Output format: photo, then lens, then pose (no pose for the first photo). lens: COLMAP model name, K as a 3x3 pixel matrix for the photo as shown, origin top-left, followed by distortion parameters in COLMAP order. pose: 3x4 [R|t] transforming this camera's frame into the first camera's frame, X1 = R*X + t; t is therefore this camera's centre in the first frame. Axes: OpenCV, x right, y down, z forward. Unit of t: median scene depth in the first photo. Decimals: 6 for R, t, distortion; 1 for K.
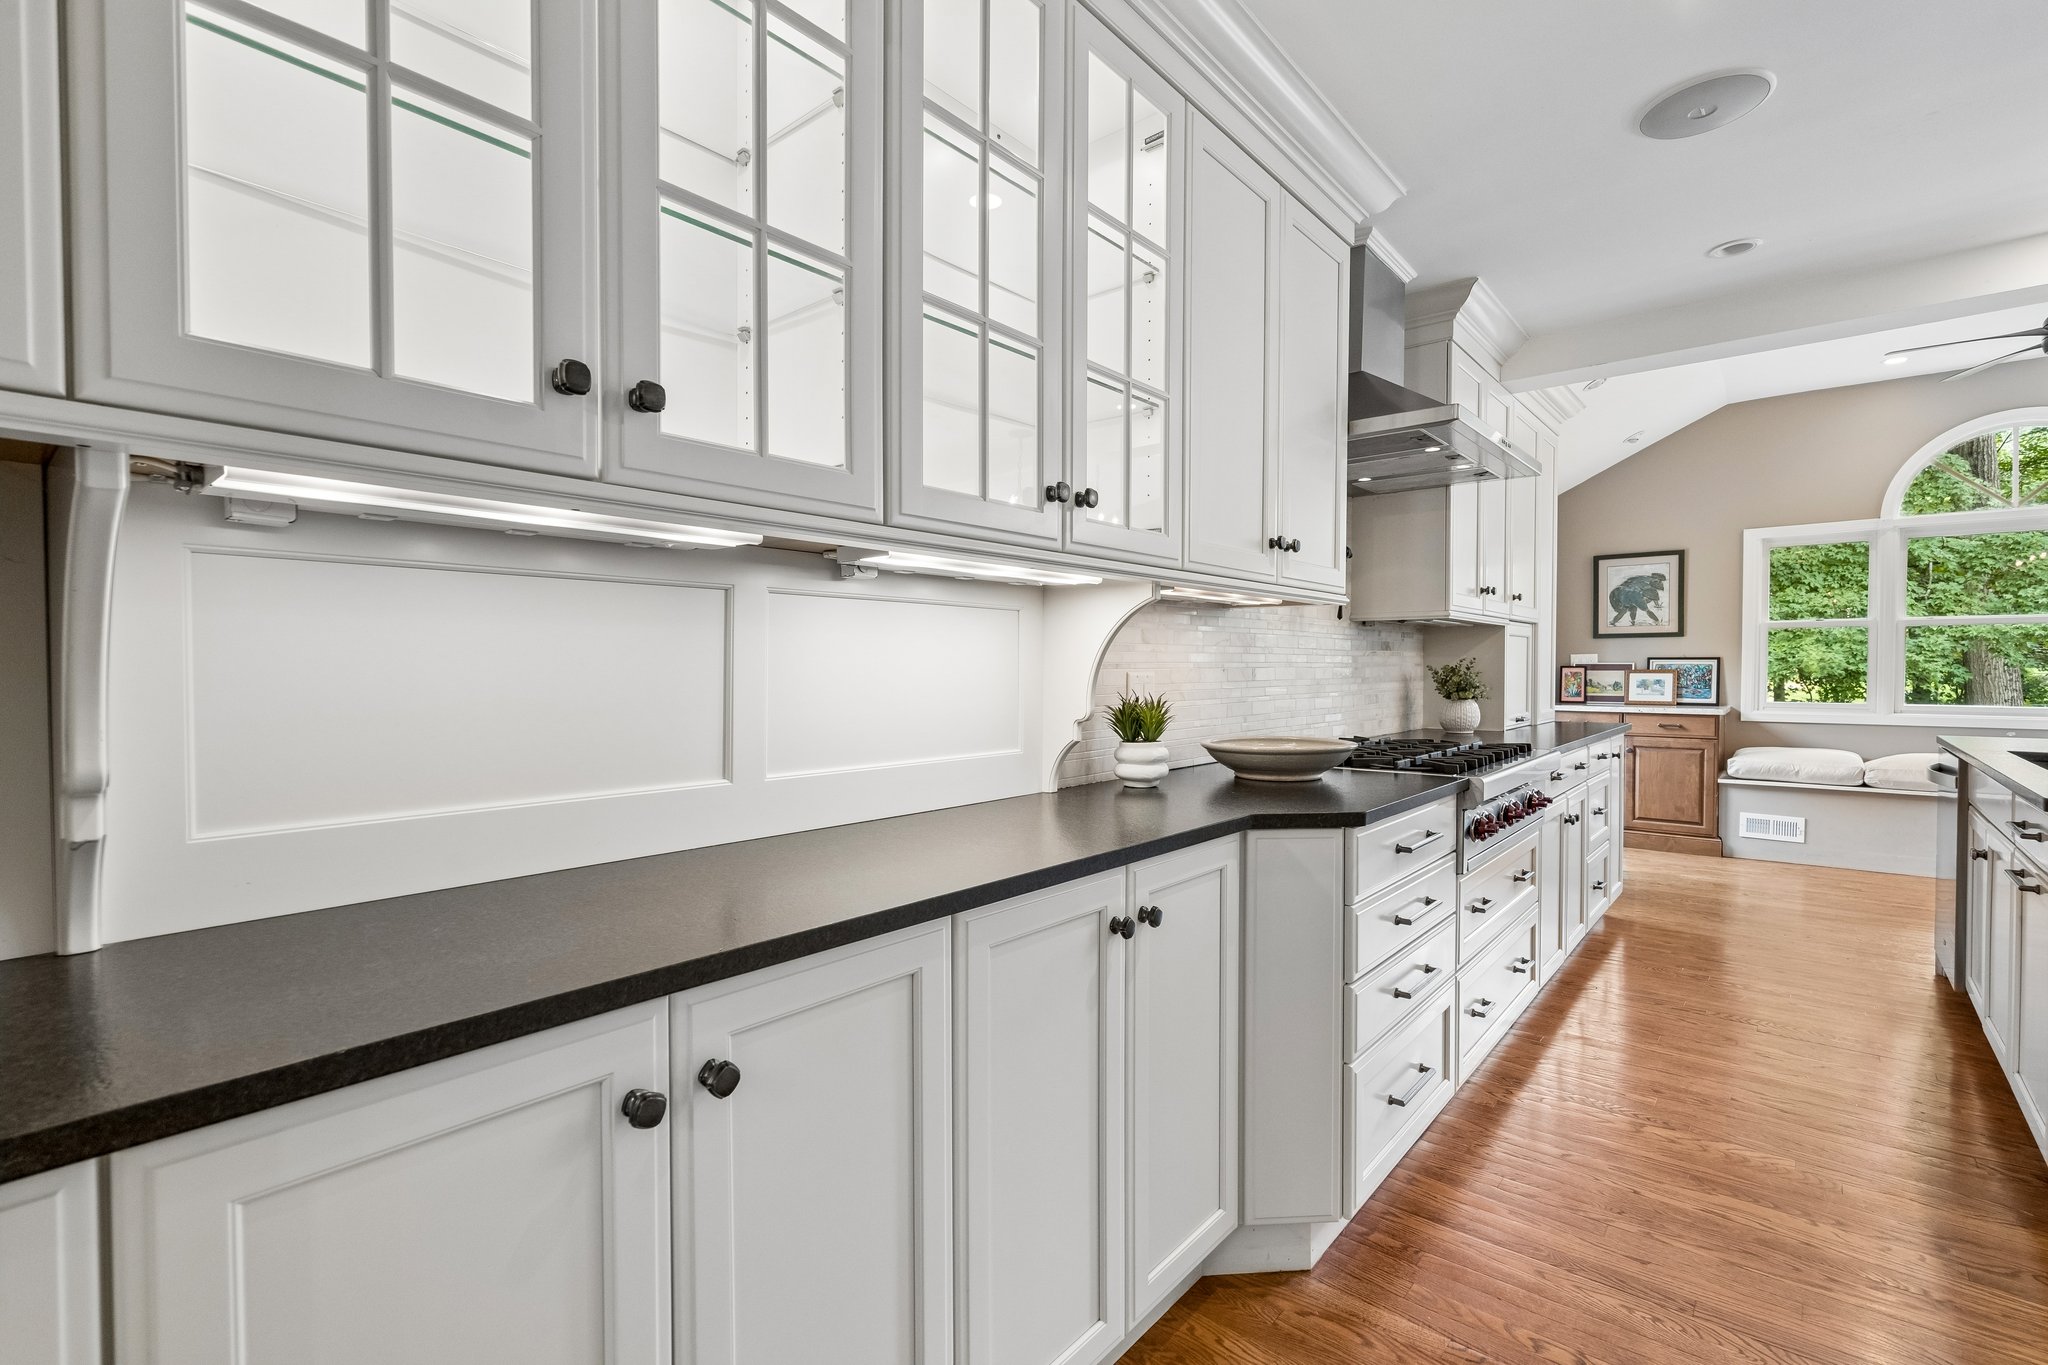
lens RADIAL K [[921.3, 0, 1011.0], [0, 921.3, 685.1], [0, 0, 1]] dist [-0.005942, 0.003534]
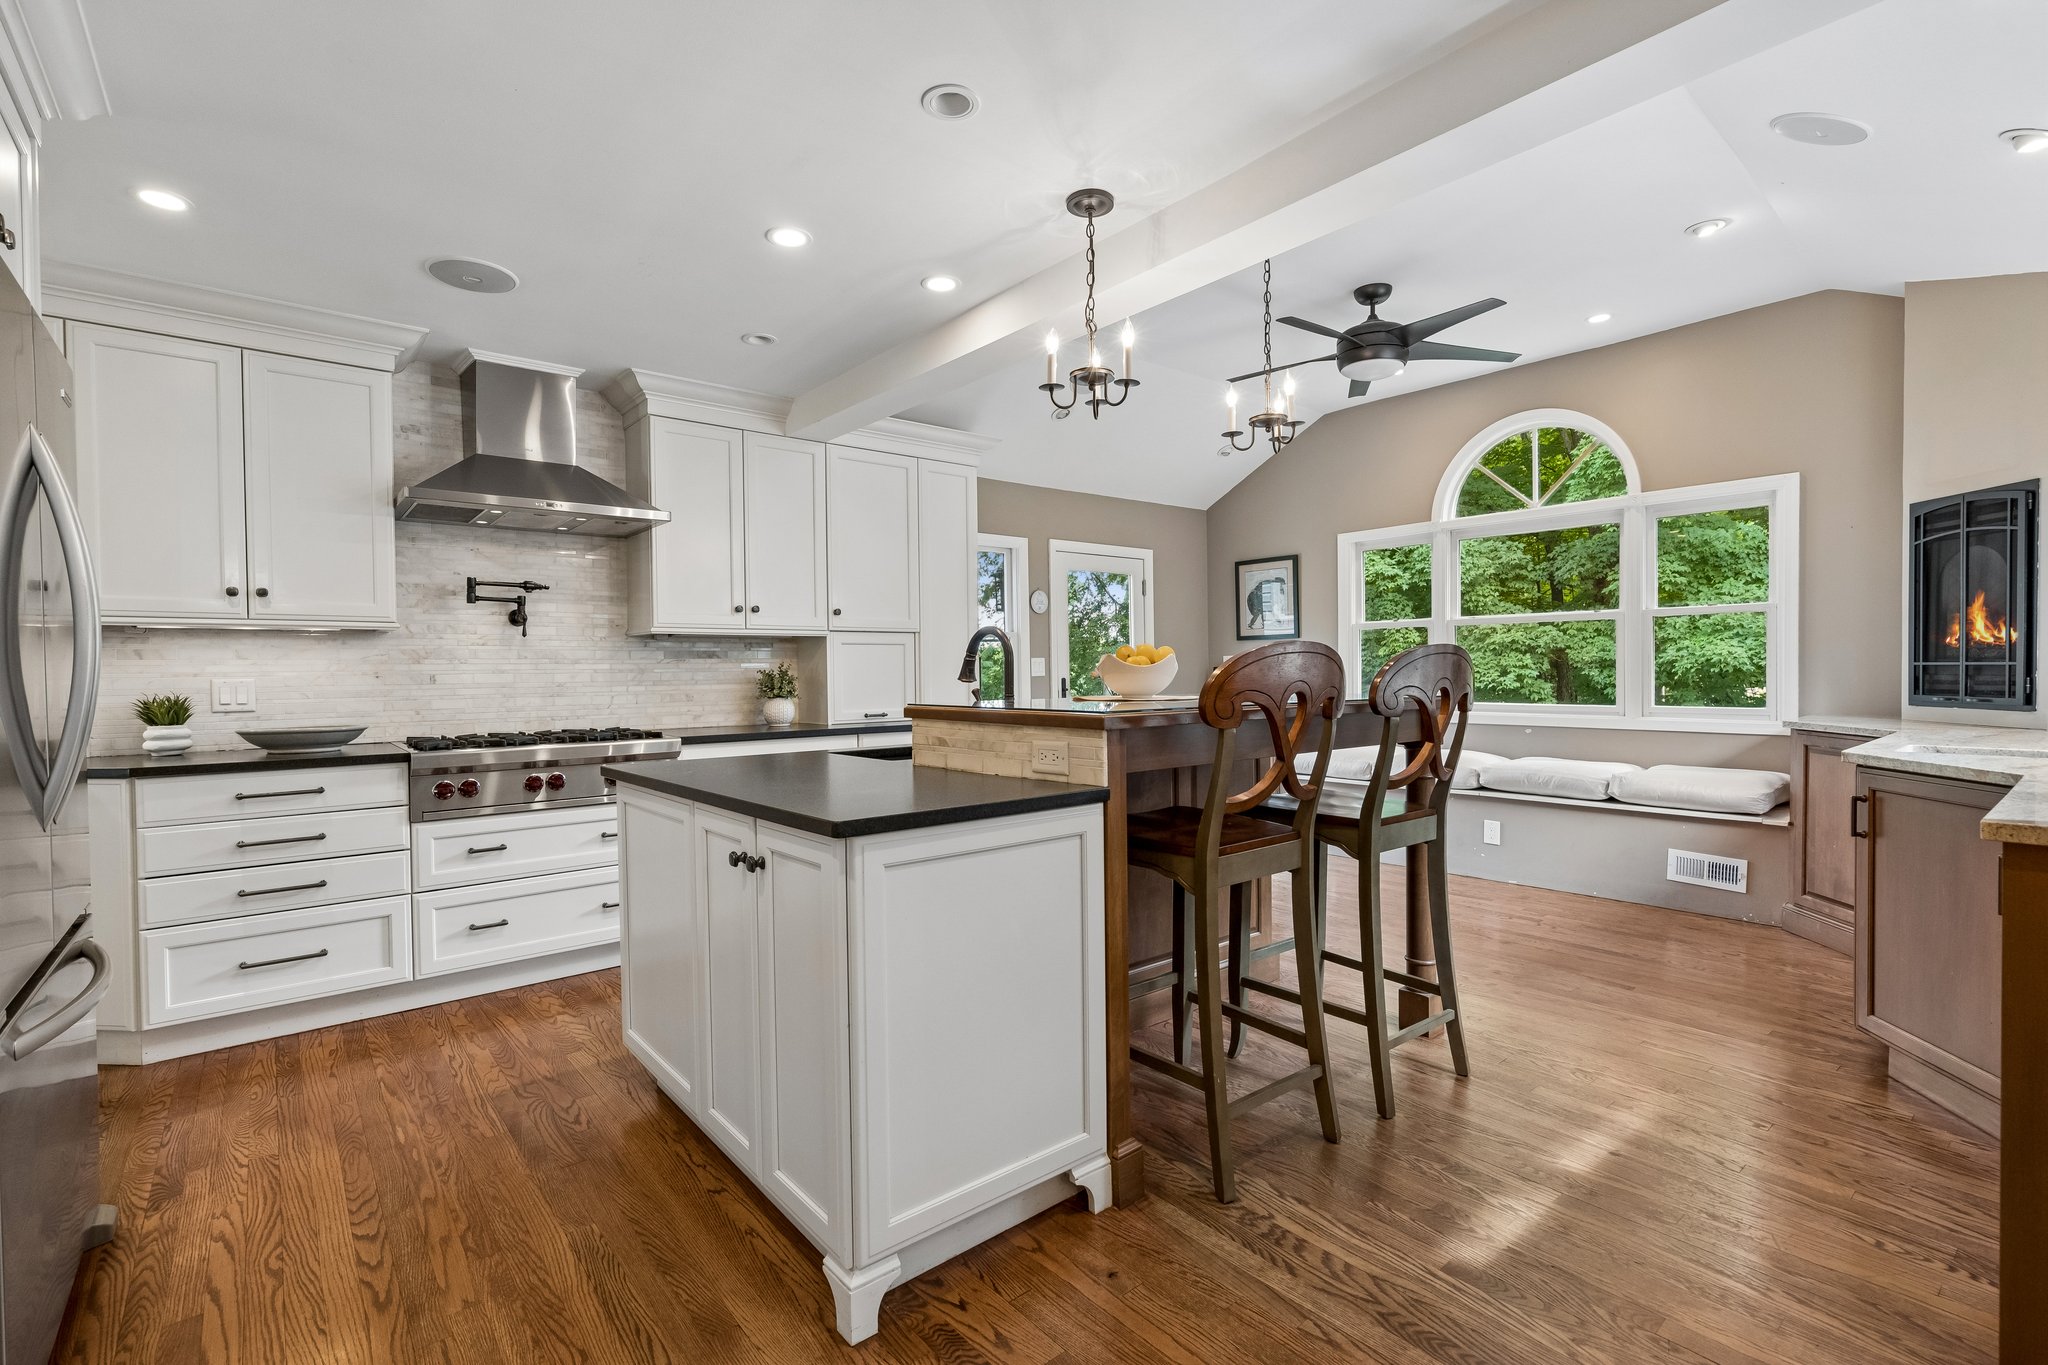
lens RADIAL K [[921.3, 0, 1018.1], [0, 921.3, 684.9], [0, 0, 1]] dist [-0.005942, 0.003534]
pose [[0.986107, -0.006676, -0.165976, 0.713020], [0.005974, 0.999971, -0.004728, 0.004067], [0.166003, 0.003671, 0.986118, -0.097865]]
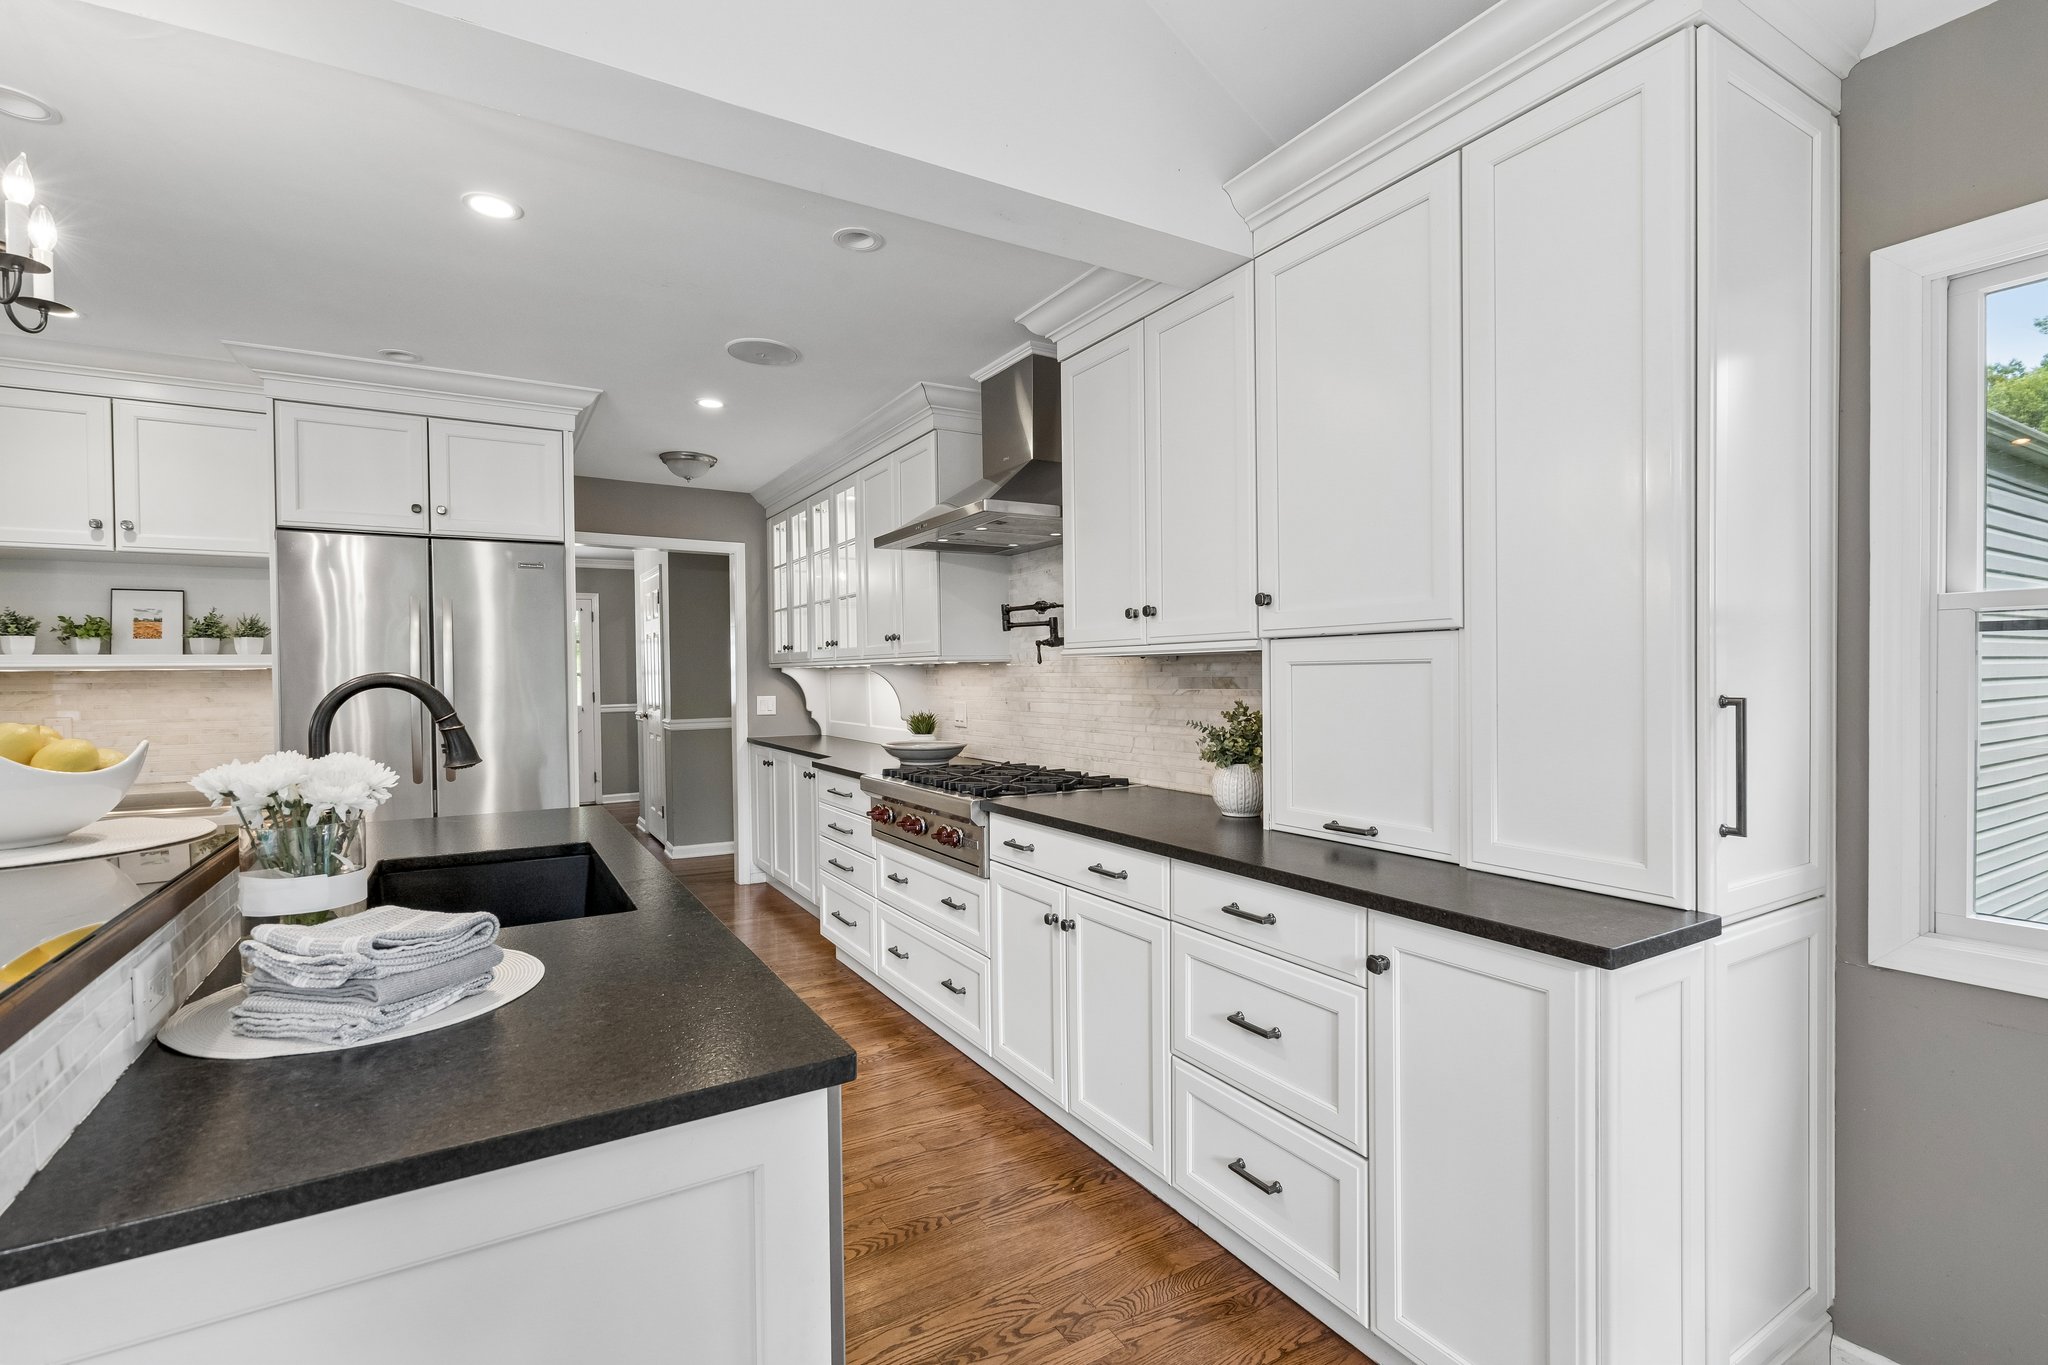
lens RADIAL K [[921.3, 0, 1016.0], [0, 921.3, 685.4], [0, 0, 1]] dist [-0.005942, 0.003534]
pose [[-0.313511, 0.016474, -0.949442, 0.835317], [-0.009198, 0.999750, 0.020384, -0.038041], [0.949540, 0.015124, -0.313281, 0.754028]]
